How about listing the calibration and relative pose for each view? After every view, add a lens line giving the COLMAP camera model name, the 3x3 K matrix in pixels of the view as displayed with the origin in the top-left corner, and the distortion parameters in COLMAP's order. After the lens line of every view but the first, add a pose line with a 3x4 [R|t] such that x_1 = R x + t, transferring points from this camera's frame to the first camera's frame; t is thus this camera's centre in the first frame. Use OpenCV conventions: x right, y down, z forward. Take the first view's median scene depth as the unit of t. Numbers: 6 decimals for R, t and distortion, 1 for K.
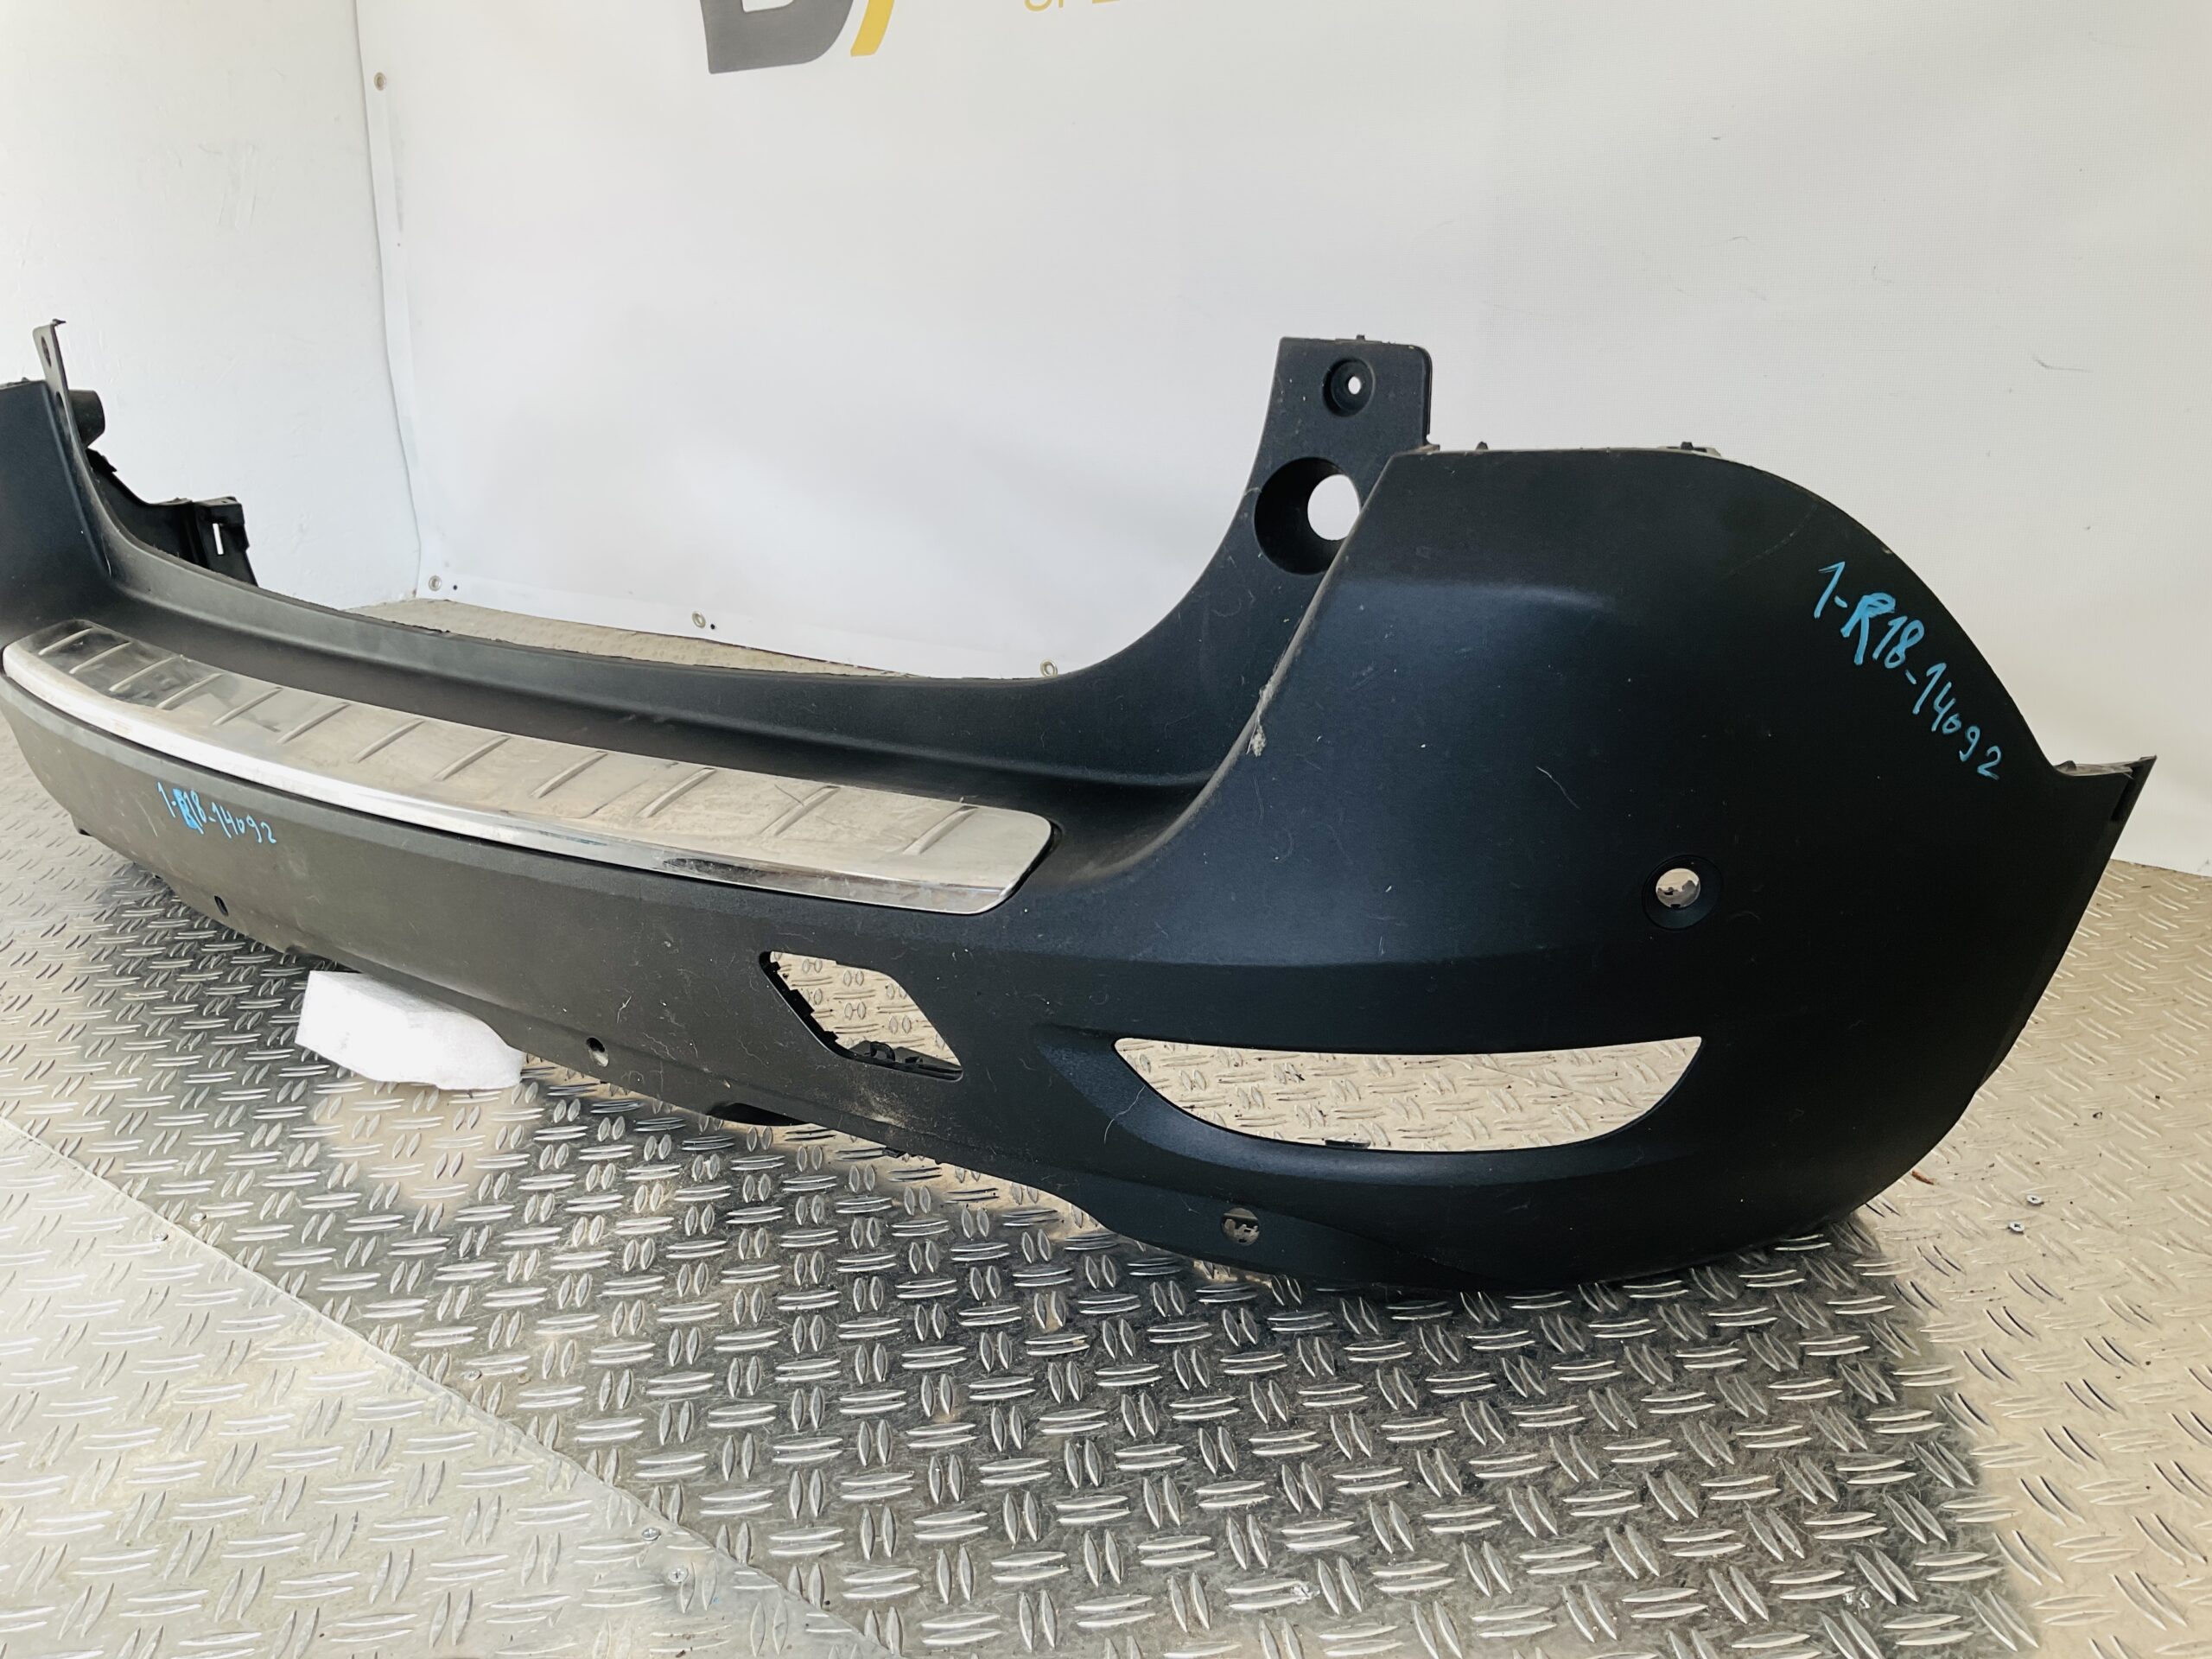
lens RADIAL K [[1876.1, 0, 1104.9], [0, 1876.1, 842.5], [0, 0, 1]] dist [0.031314, -0.028782]
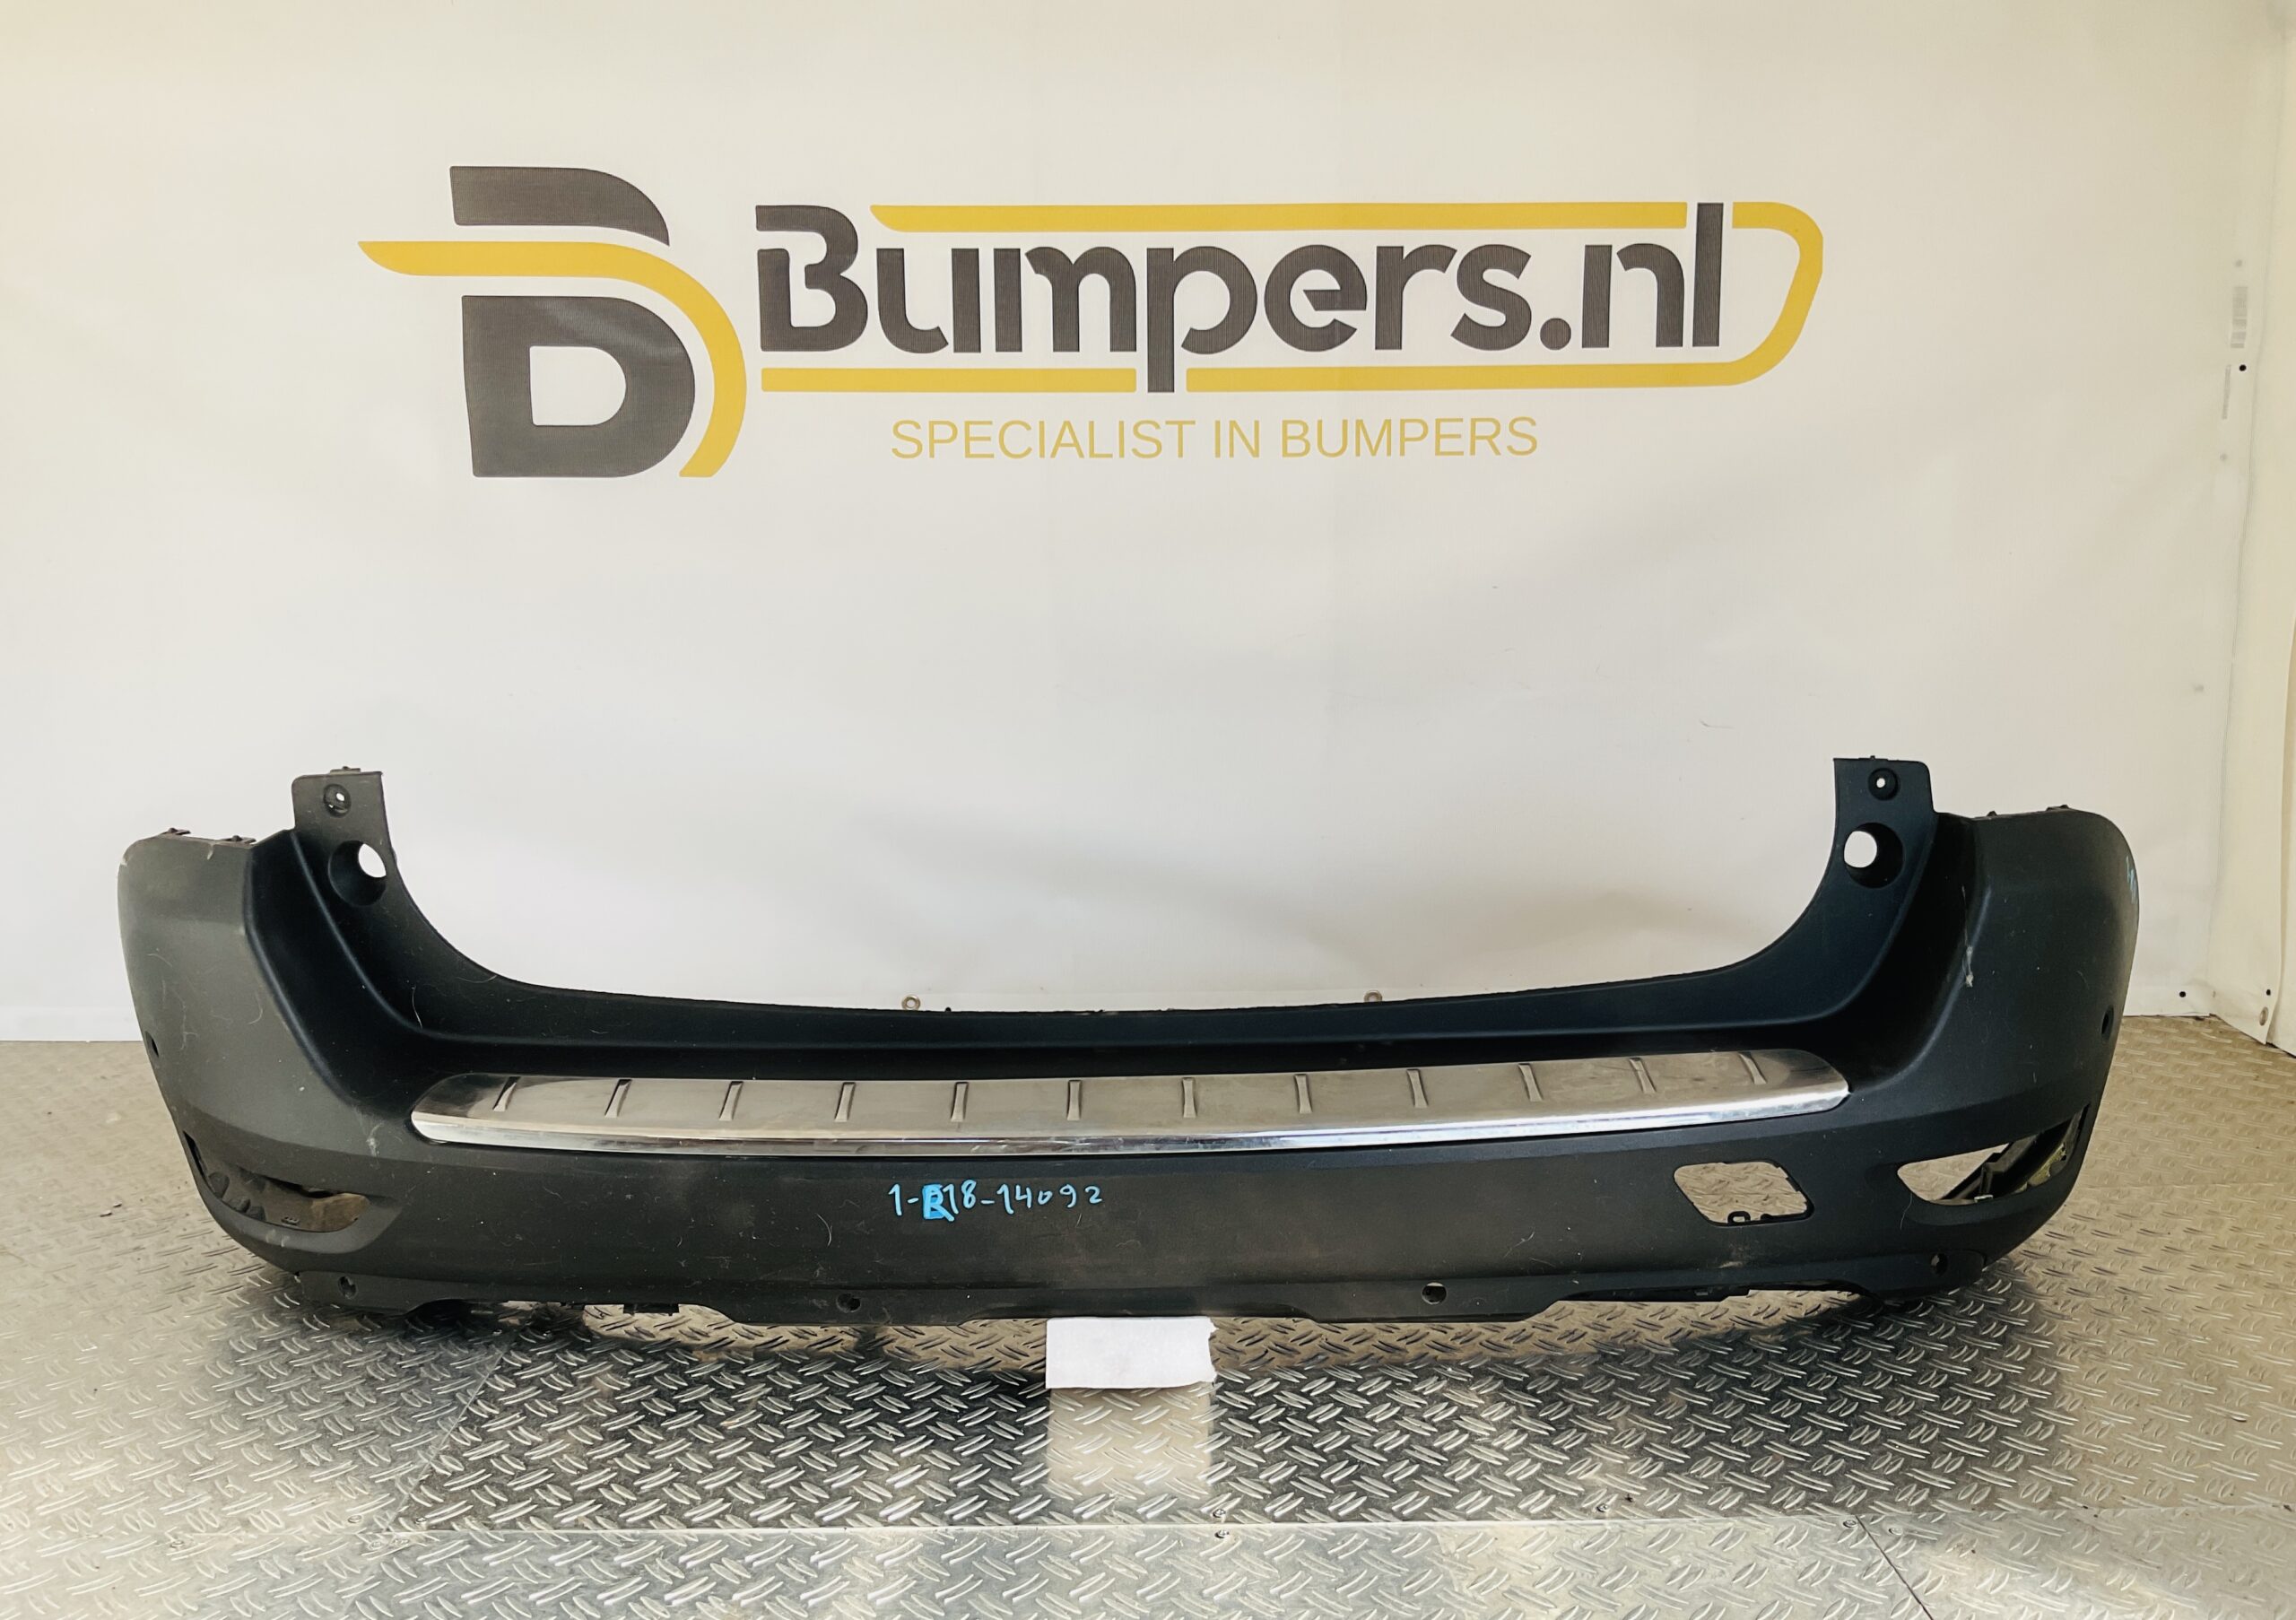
lens RADIAL K [[1933.3, 0, 1135.8], [0, 1933.3, 805.4], [0, 0, 1]] dist [-0.007895, -0.002886]
pose [[0.776072, -0.071800, 0.626544, -1.337339], [0.175081, 0.978974, -0.104678, -0.128131], [-0.605854, 0.190933, 0.772325, 0.003033]]
